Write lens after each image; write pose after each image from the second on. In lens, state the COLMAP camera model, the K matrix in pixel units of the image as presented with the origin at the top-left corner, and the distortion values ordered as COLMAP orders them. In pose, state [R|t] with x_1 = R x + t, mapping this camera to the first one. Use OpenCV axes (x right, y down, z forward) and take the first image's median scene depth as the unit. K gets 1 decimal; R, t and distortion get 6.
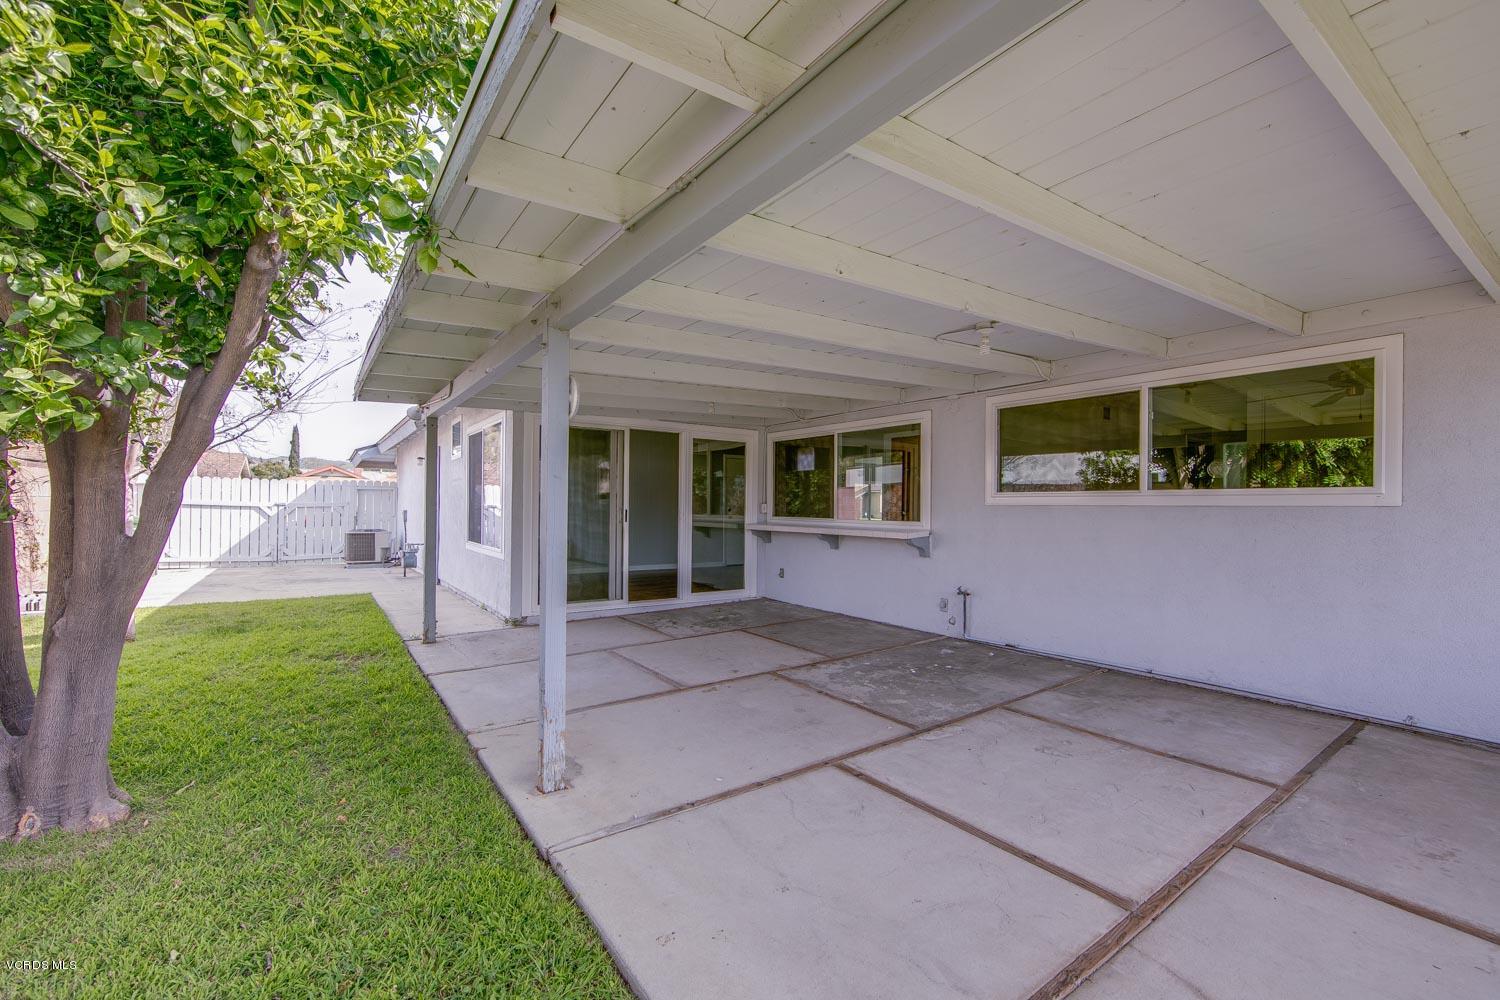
lens RADIAL K [[593.8, 0, 741.6], [0, 593.8, 501.9], [0, 0, 1]] dist [-0.009305, 0.000193]
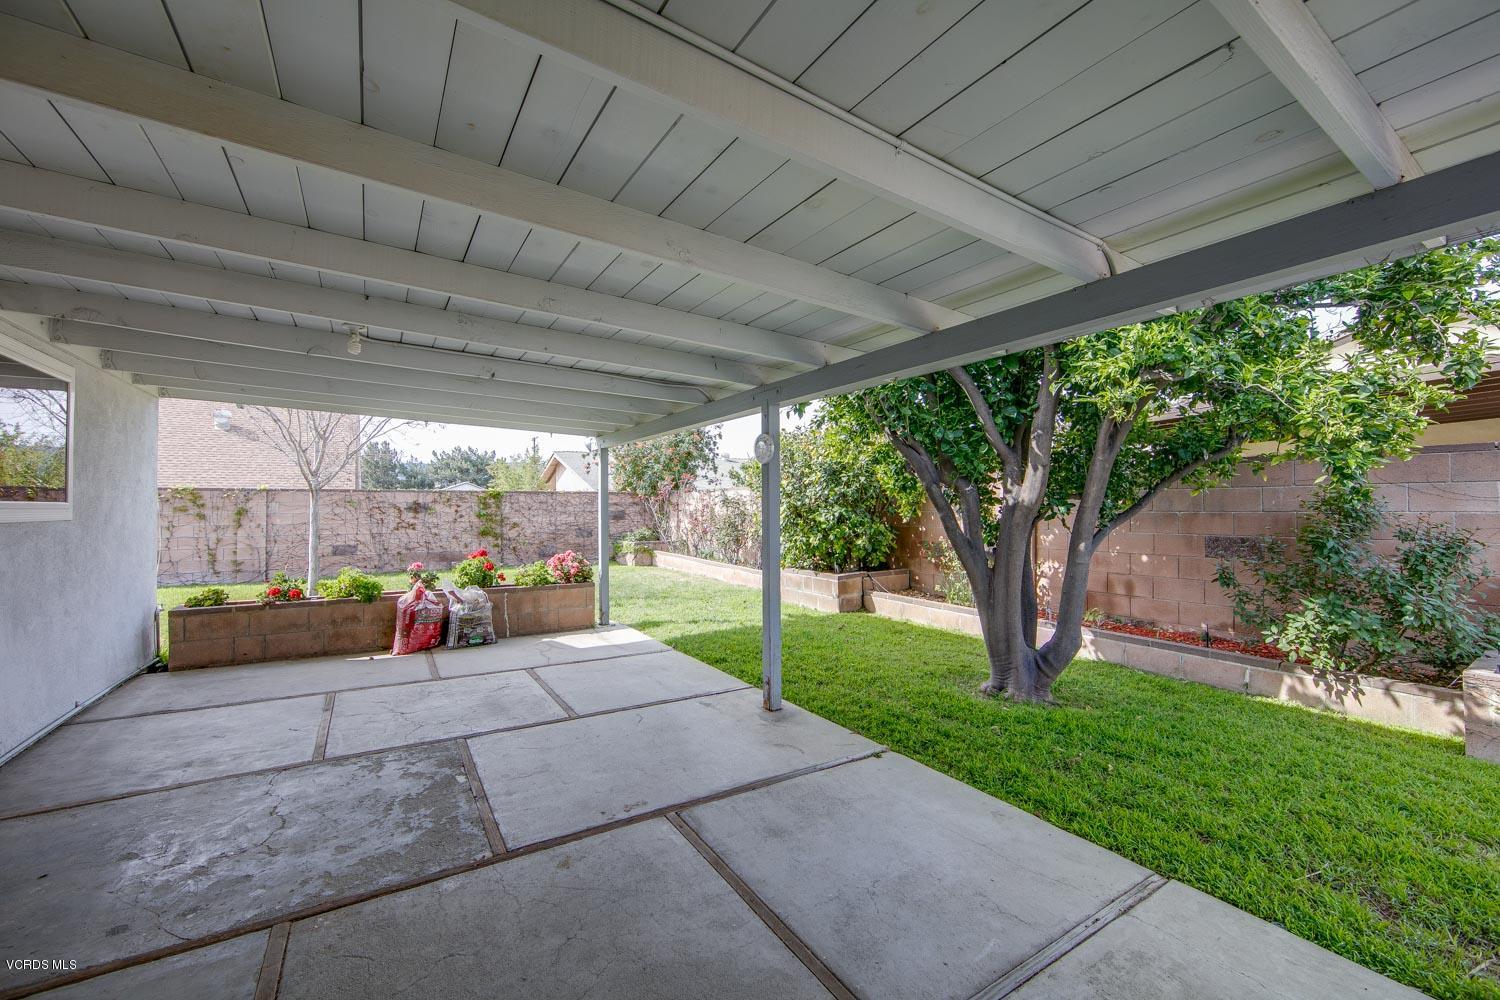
lens RADIAL K [[593.8, 0, 741.6], [0, 593.8, 501.9], [0, 0, 1]] dist [-0.009305, 0.000193]
pose [[-0.997070, -0.003584, 0.076412, -0.170224], [-0.004874, 0.999849, -0.016696, -0.010366], [-0.076341, -0.017020, -0.996937, 1.241705]]
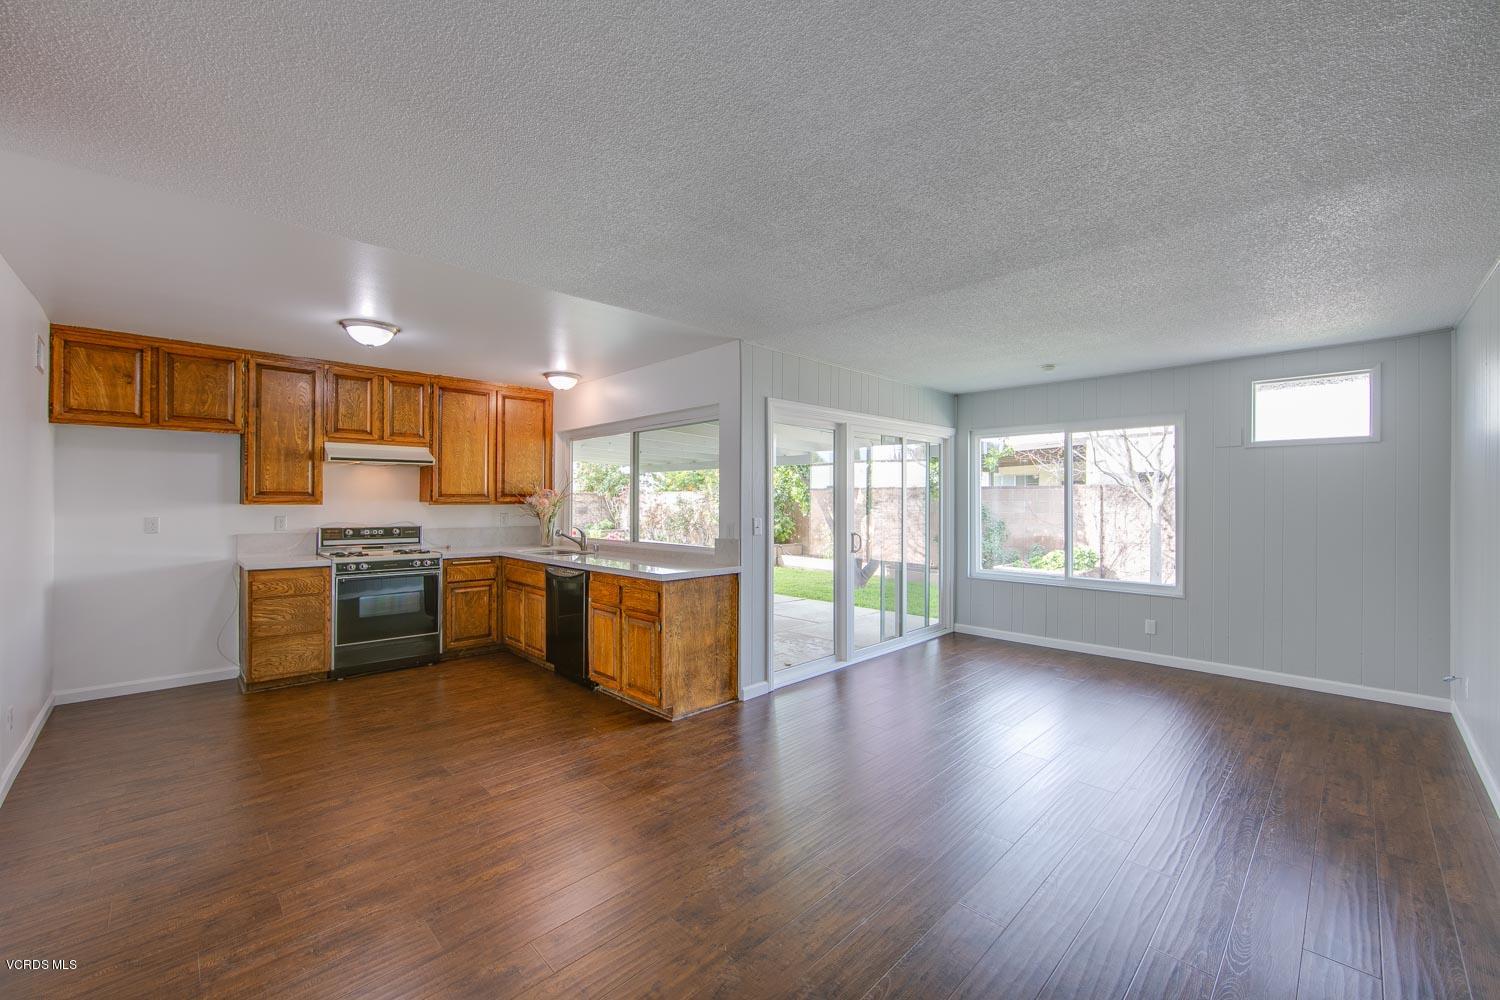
lens RADIAL K [[595.8, 0, 744.3], [0, 595.8, 502.8], [0, 0, 1]] dist [-0.008708, 0.000035]
pose [[-0.990986, -0.009821, -0.133603, 0.126798], [-0.009057, 0.999939, -0.006324, -0.024405], [0.133657, -0.005056, -0.991015, 2.273623]]
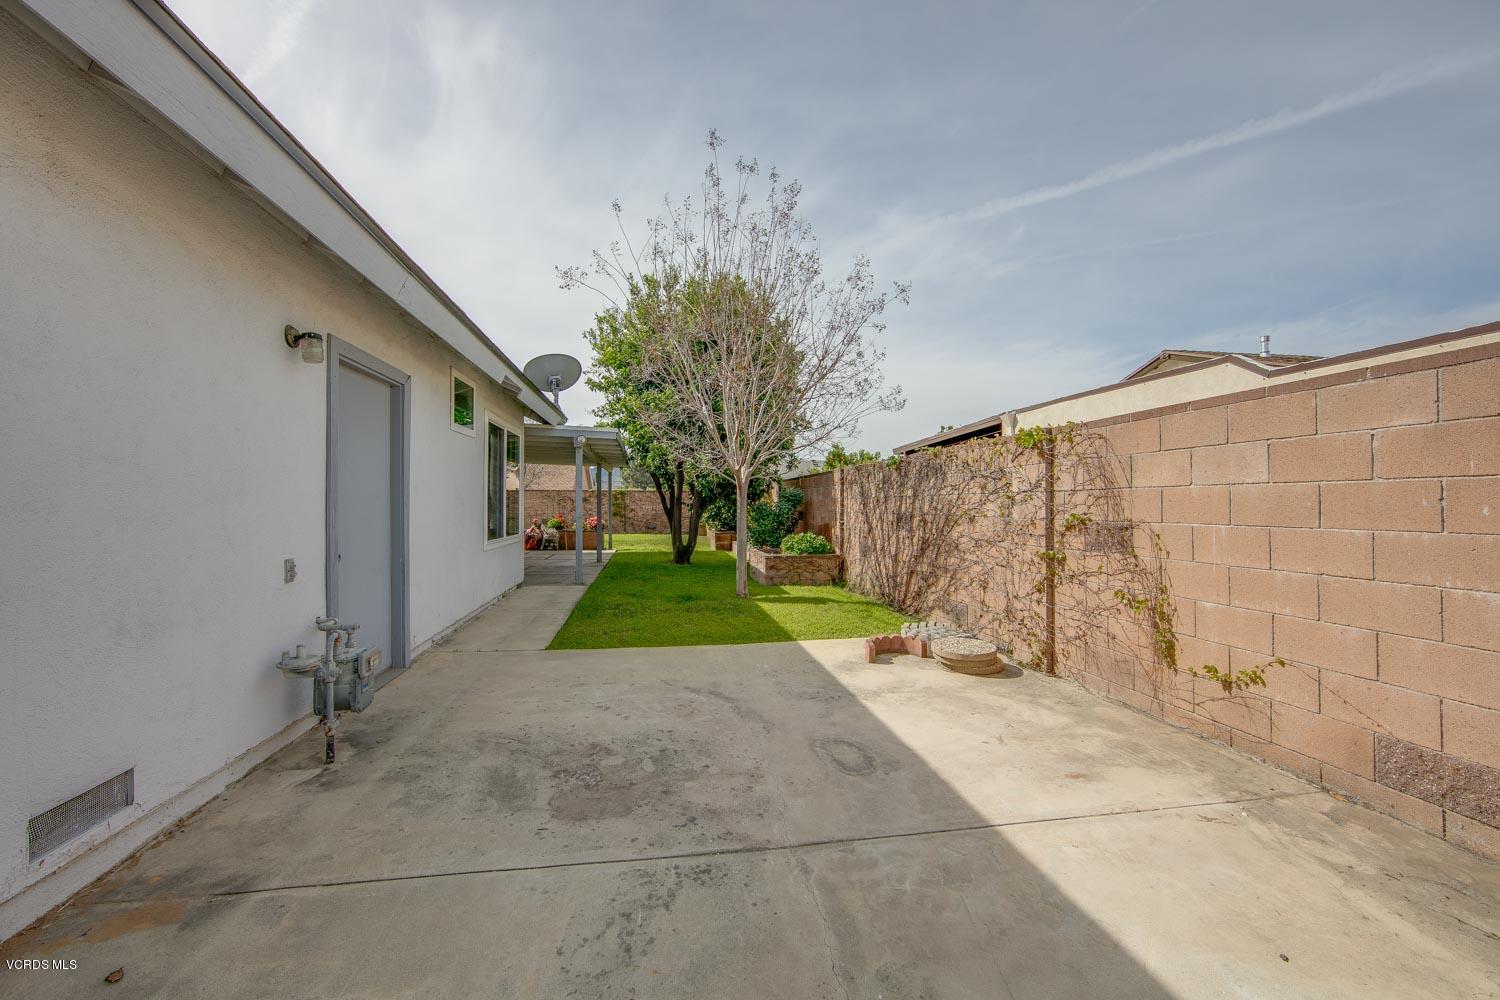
lens RADIAL K [[593.8, 0, 741.6], [0, 593.8, 501.9], [0, 0, 1]] dist [-0.009305, 0.000193]
pose [[-0.887451, -0.005677, 0.460867, -1.740003], [-0.010112, 0.999923, -0.007155, 0.013557], [-0.460791, -0.011010, -0.887440, 2.317084]]
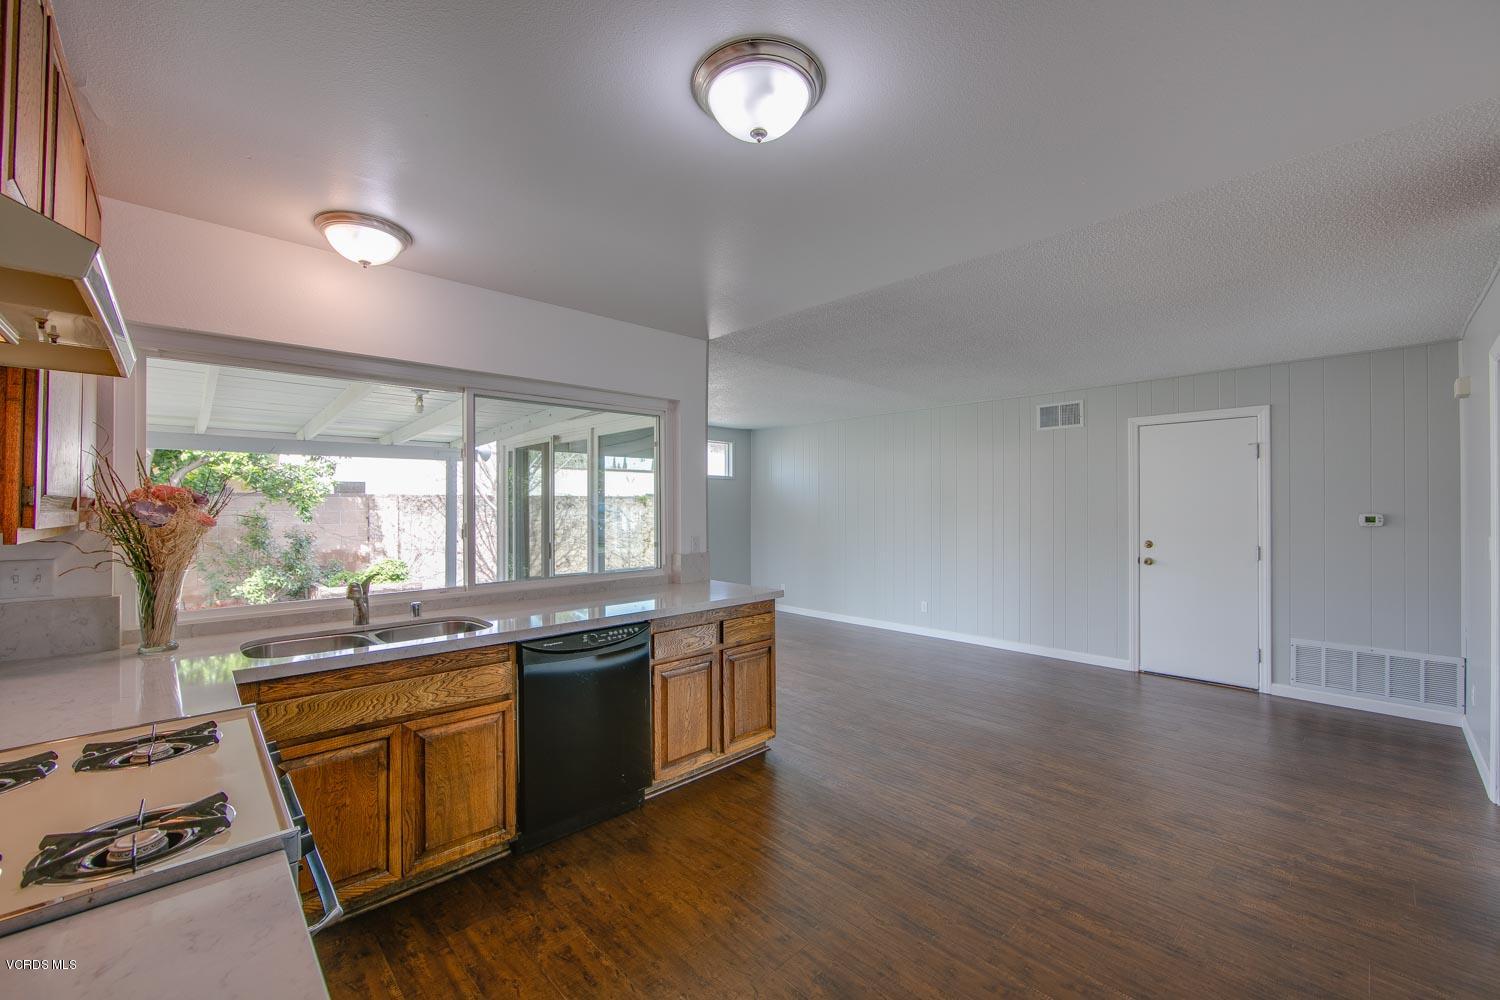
lens RADIAL K [[593.8, 0, 741.6], [0, 593.8, 501.9], [0, 0, 1]] dist [-0.009305, 0.000193]
pose [[0.111994, -0.017839, -0.993549, 0.758627], [0.014299, 0.999764, -0.016338, -0.030911], [0.993606, -0.012377, 0.112222, 1.472455]]
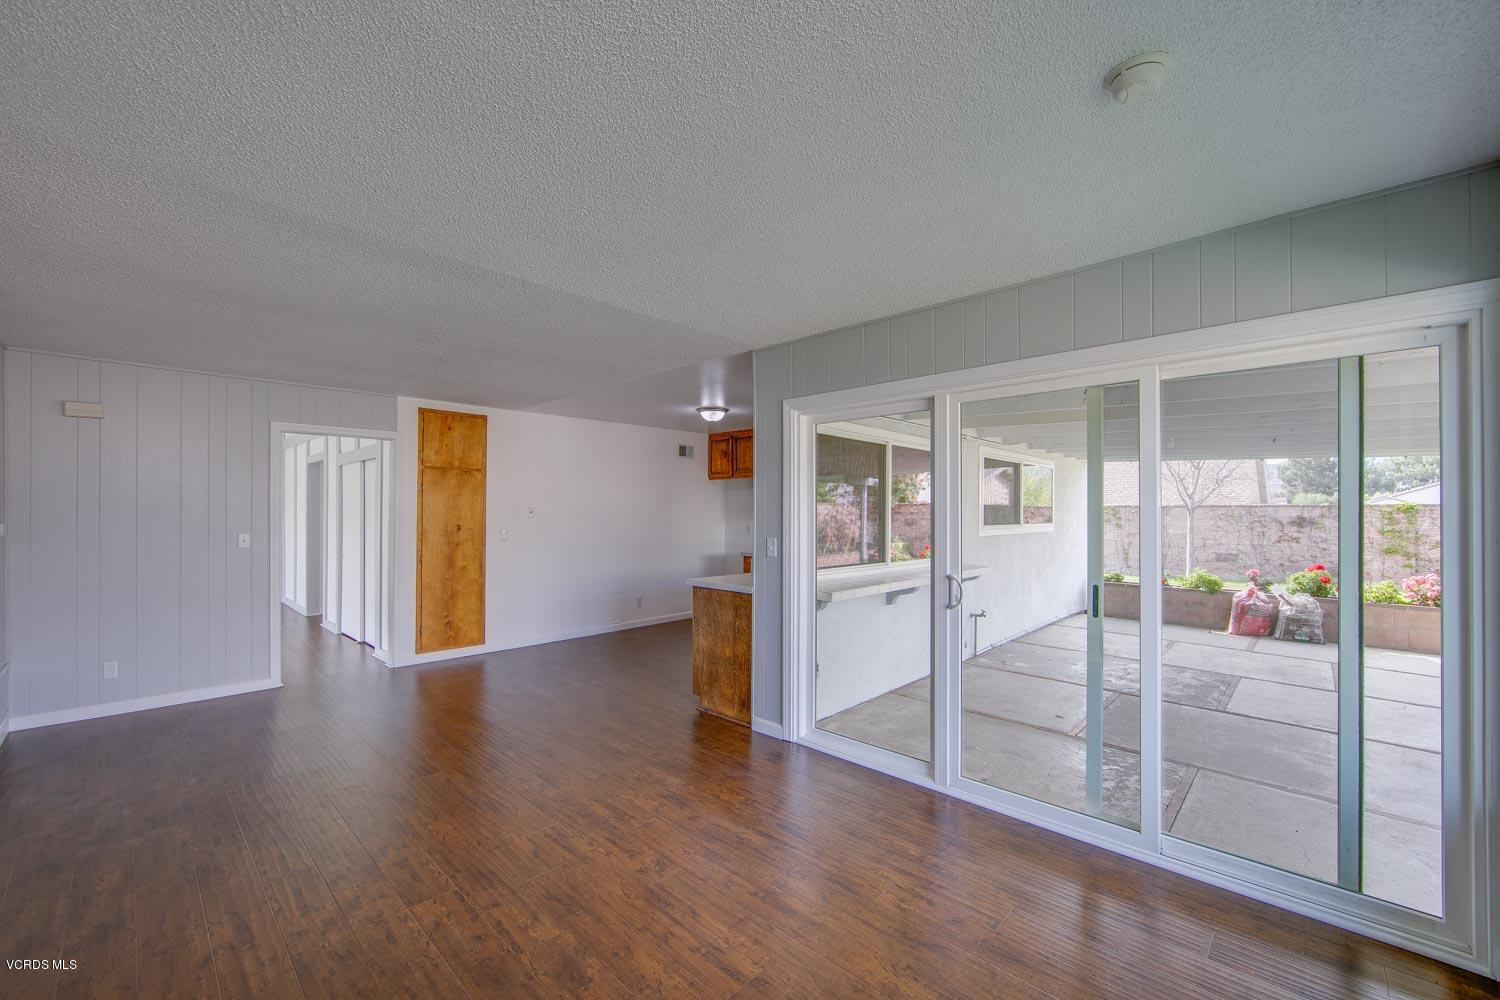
lens RADIAL K [[593.8, 0, 741.6], [0, 593.8, 501.9], [0, 0, 1]] dist [-0.009305, 0.000193]
pose [[-0.166673, 0.008327, 0.985977, -0.689522], [-0.013801, 0.999847, -0.010777, -0.044593], [-0.985916, -0.015403, -0.166532, 1.650652]]
